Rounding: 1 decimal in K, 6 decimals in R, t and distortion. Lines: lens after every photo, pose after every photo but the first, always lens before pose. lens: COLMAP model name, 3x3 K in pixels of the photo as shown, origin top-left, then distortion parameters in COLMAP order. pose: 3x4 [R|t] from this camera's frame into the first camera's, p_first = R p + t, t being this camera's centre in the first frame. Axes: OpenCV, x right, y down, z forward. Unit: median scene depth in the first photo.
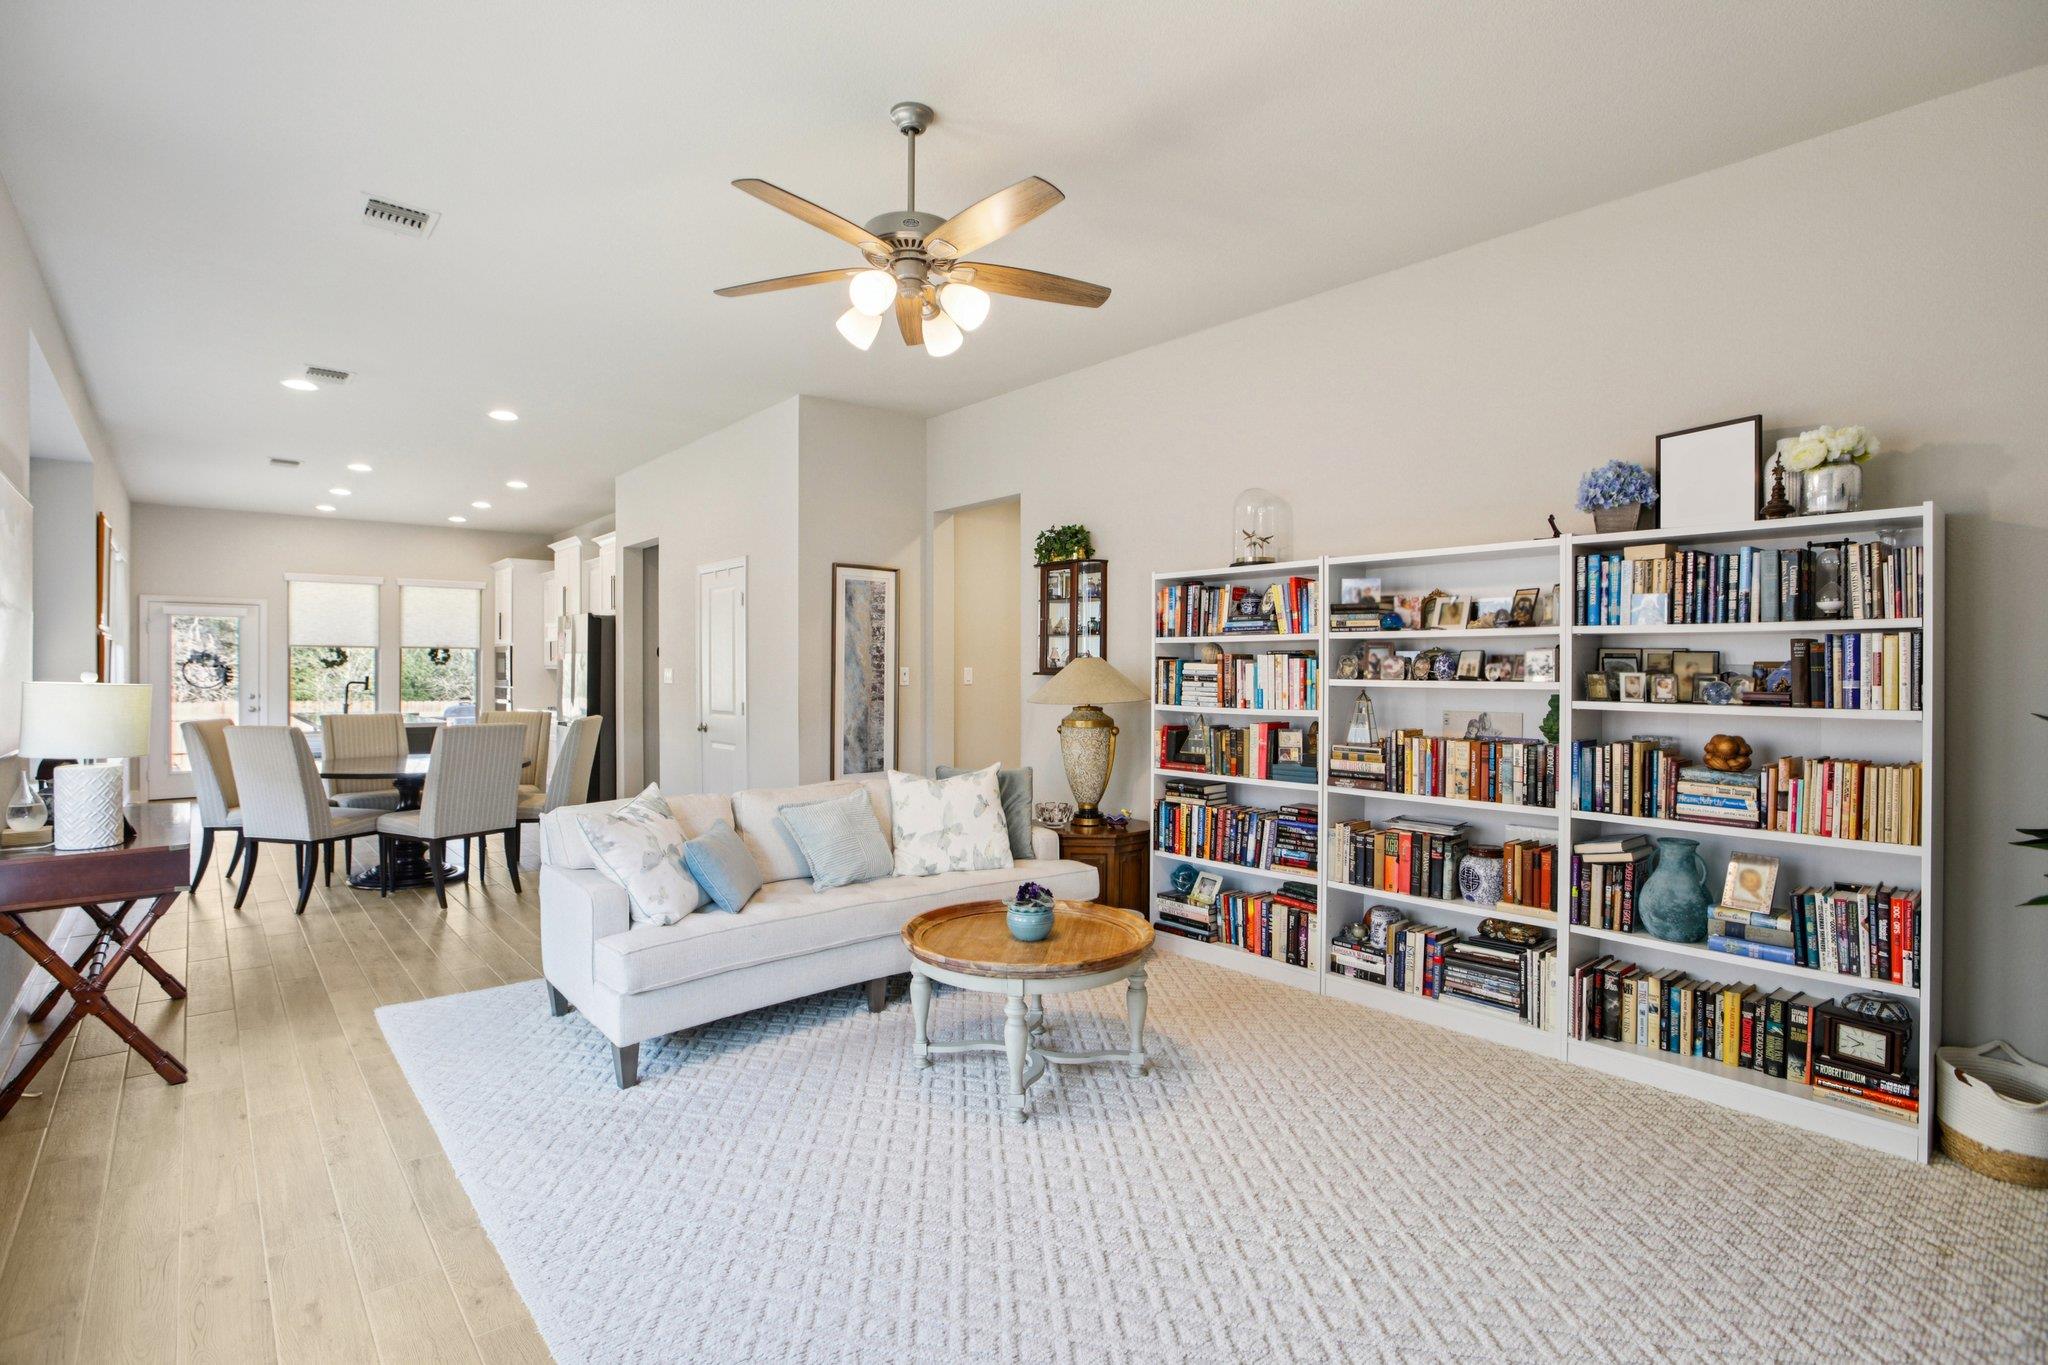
lens RADIAL K [[983.0, 0, 1008.0], [0, 983.0, 671.5], [0, 0, 1]] dist [-0.032025, 0.012023]
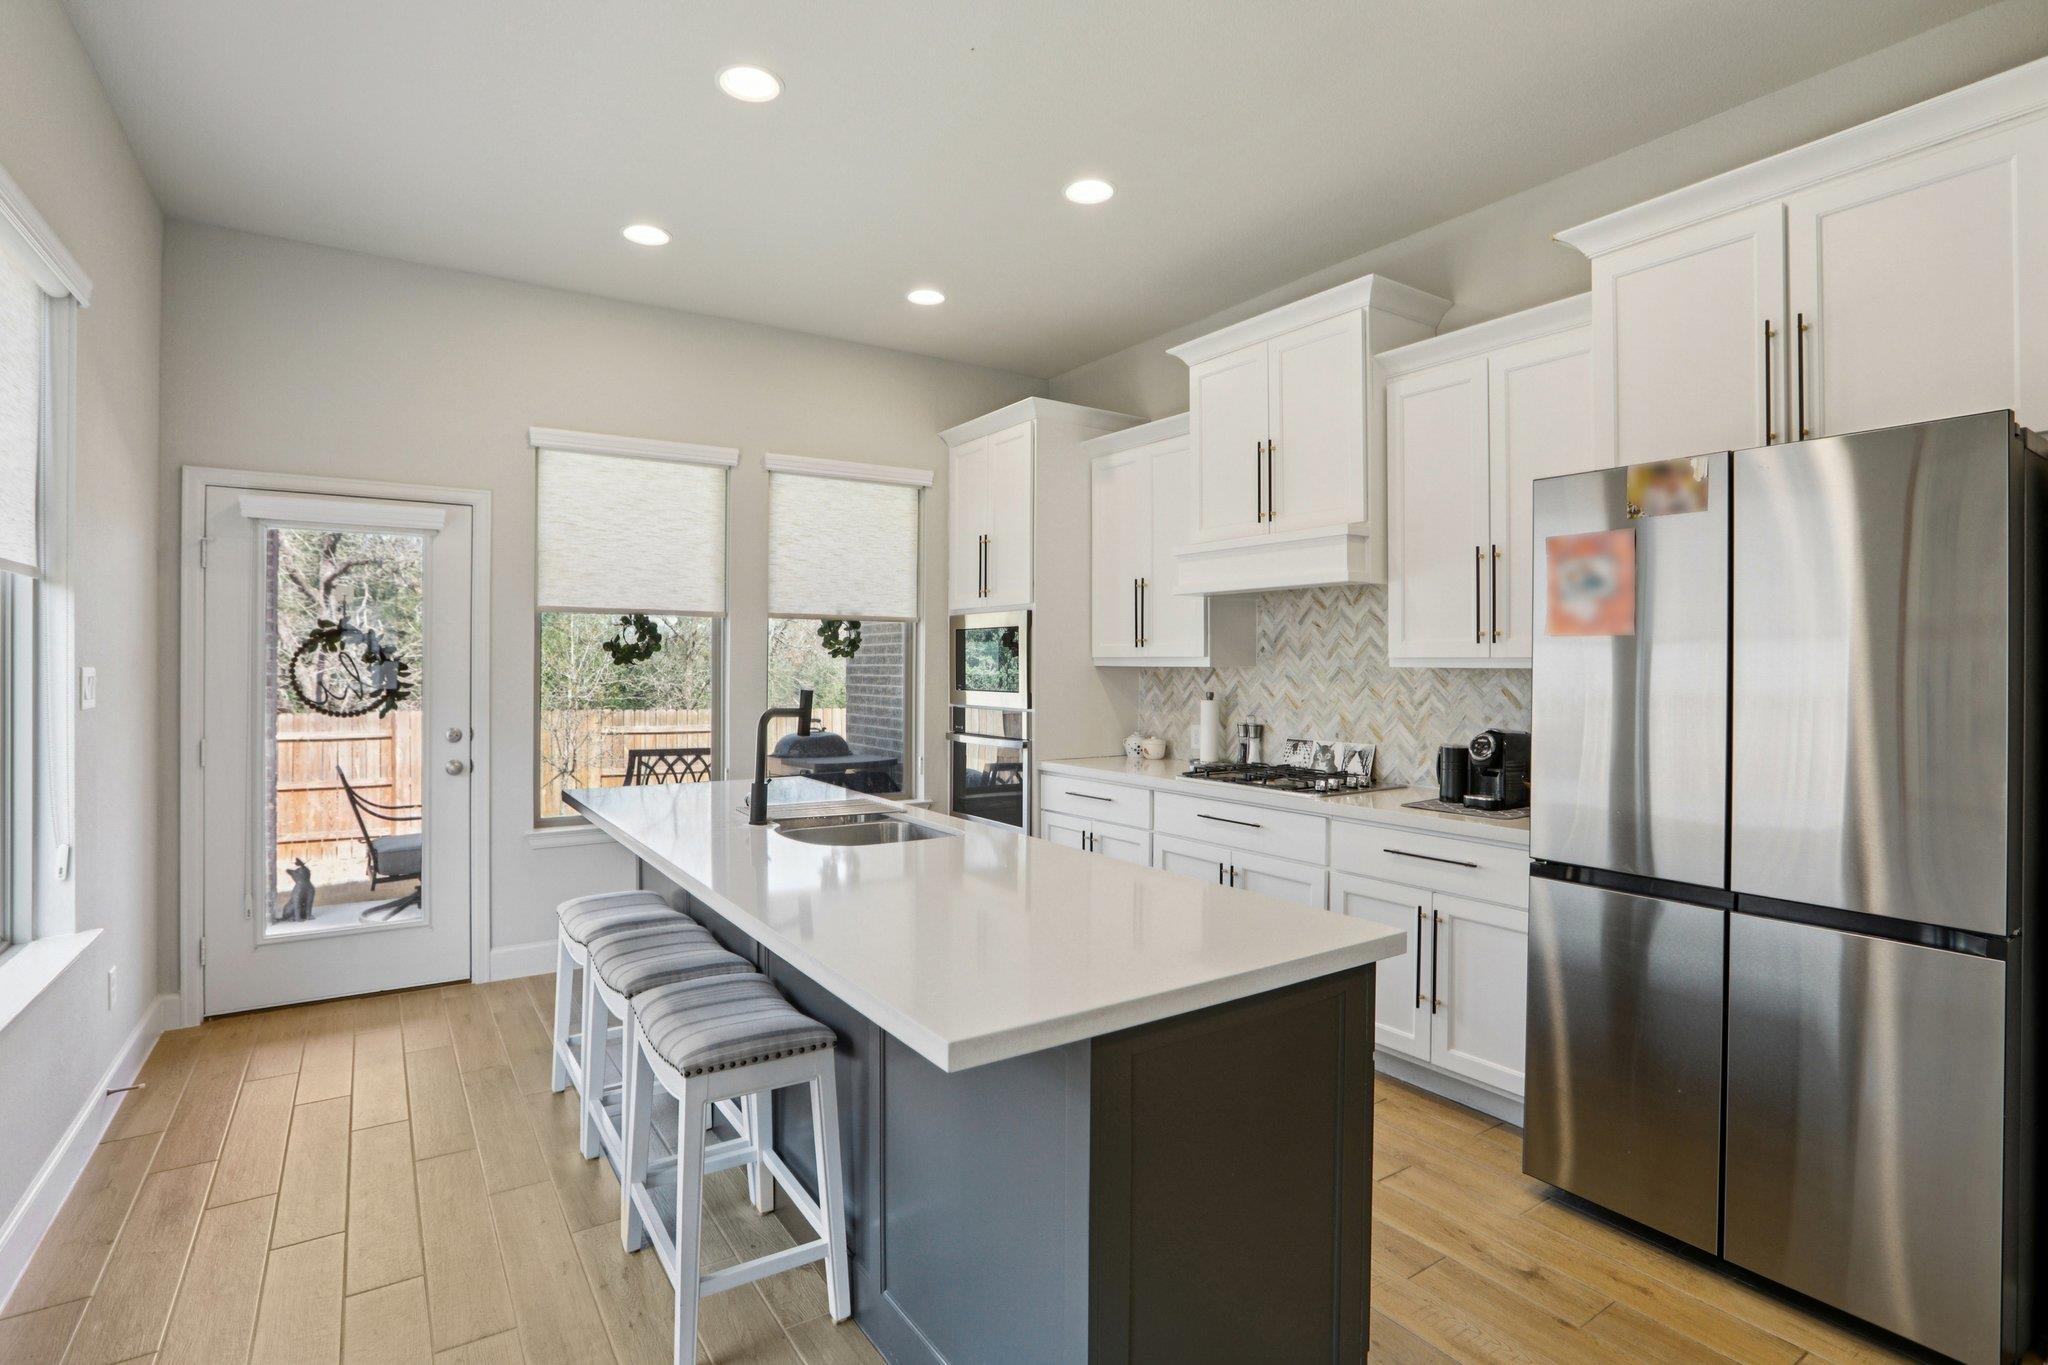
lens RADIAL K [[1024.7, 0, 1000.4], [0, 1024.7, 659.6], [0, 0, 1]] dist [-0.012329, 0.004712]
pose [[0.990148, 0.004850, -0.139938, -0.502003], [-0.005374, 0.999980, -0.003365, -0.004766], [0.139919, 0.004084, 0.990155, 0.617925]]
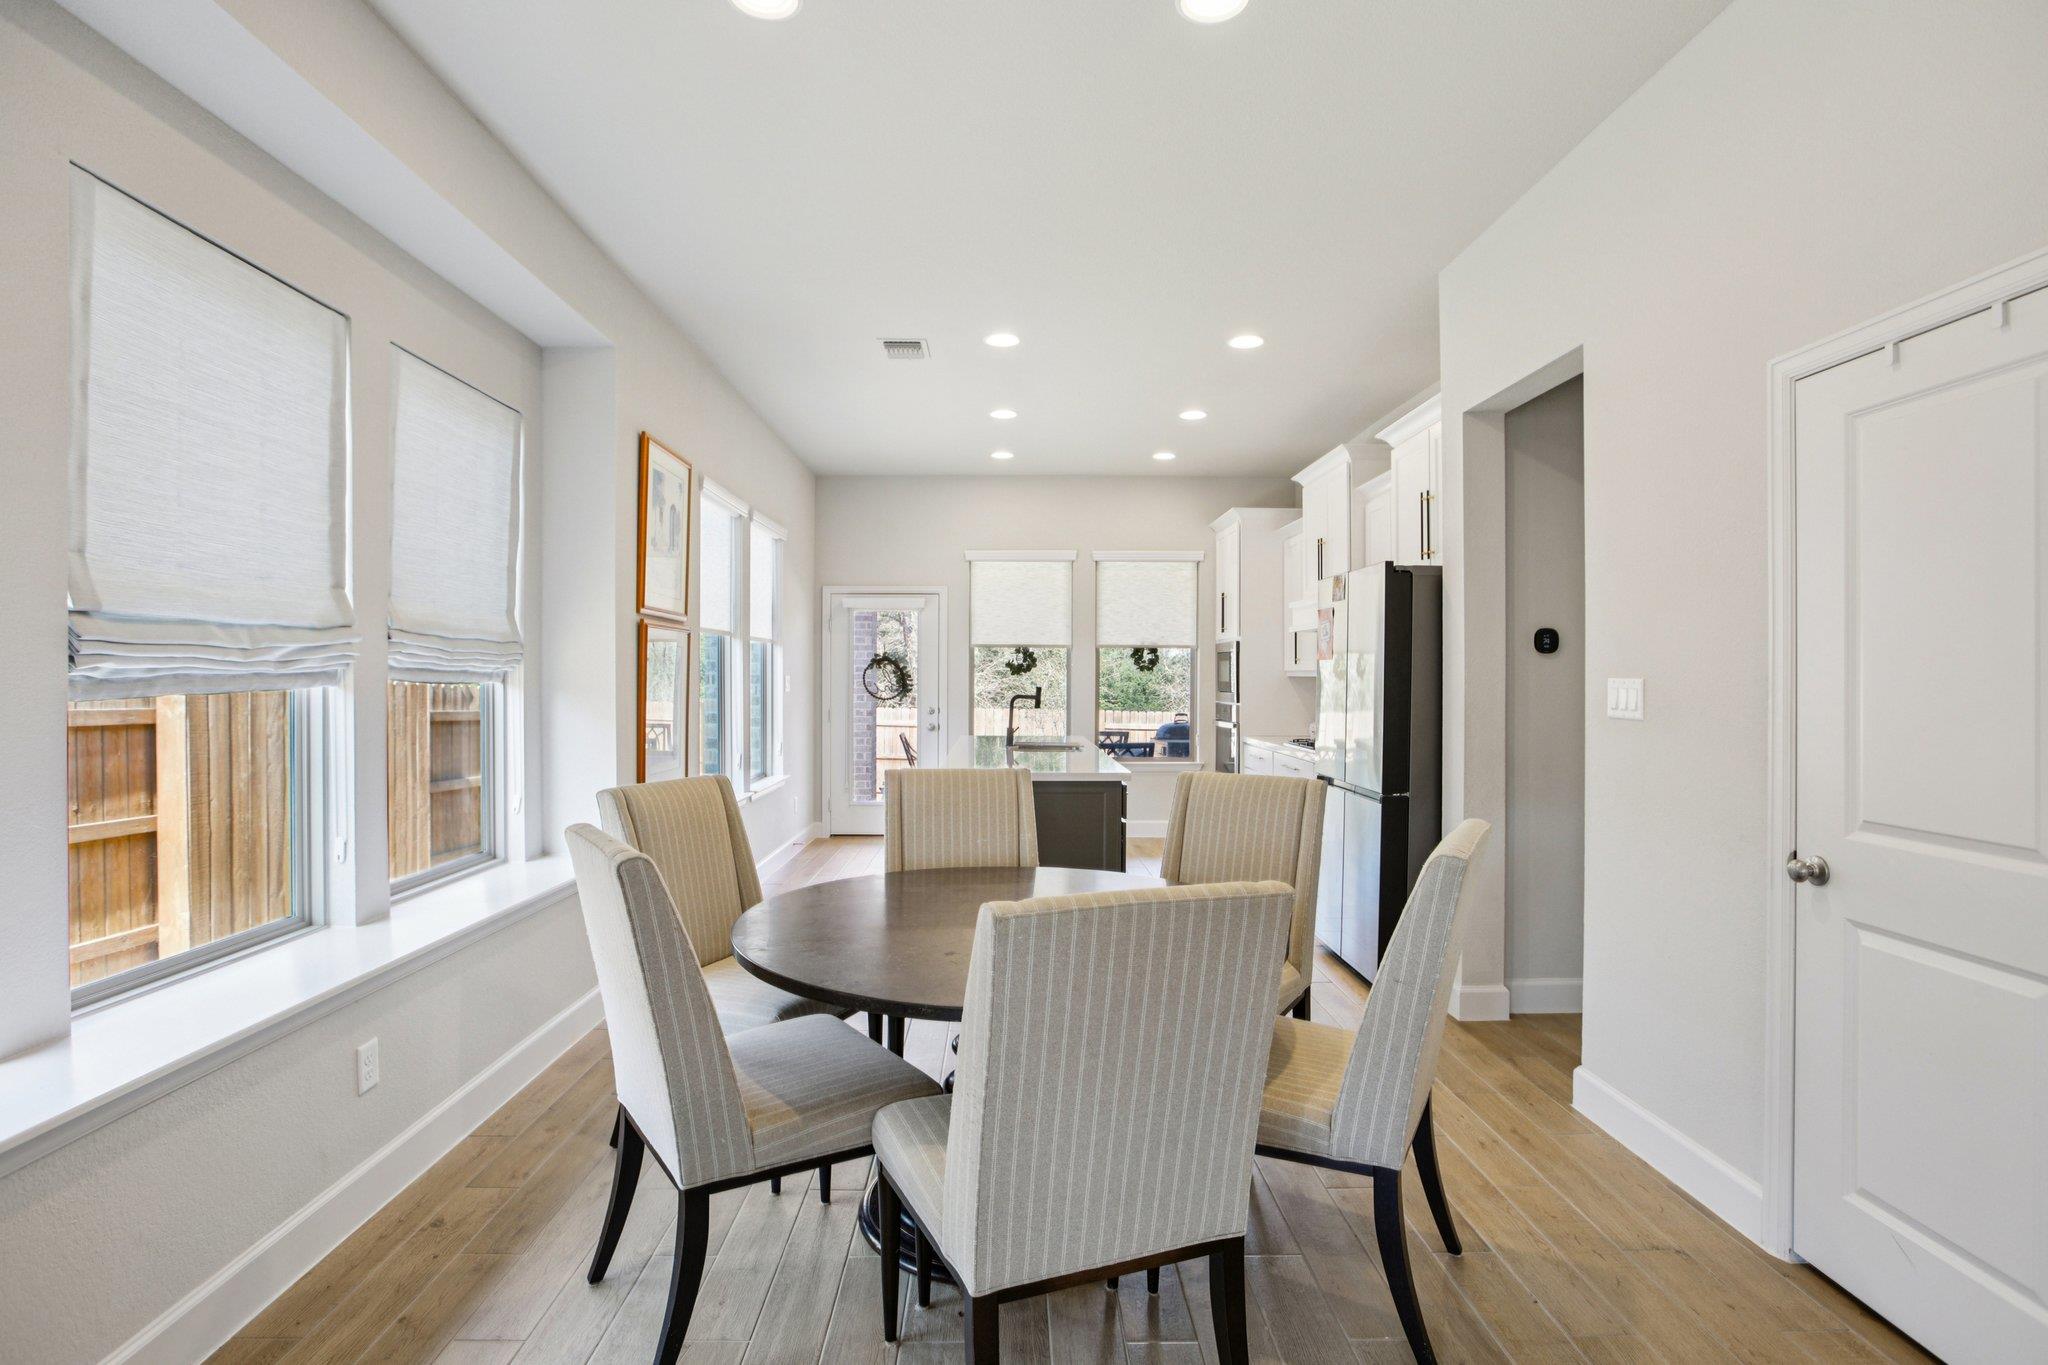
lens RADIAL K [[983.0, 0, 999.8], [0, 983.0, 674.8], [0, 0, 1]] dist [-0.032025, 0.012023]
pose [[0.758169, 0.004493, -0.652042, -0.218252], [-0.004906, 0.999987, 0.001185, -0.004325], [0.652039, 0.002301, 0.758182, 0.430806]]
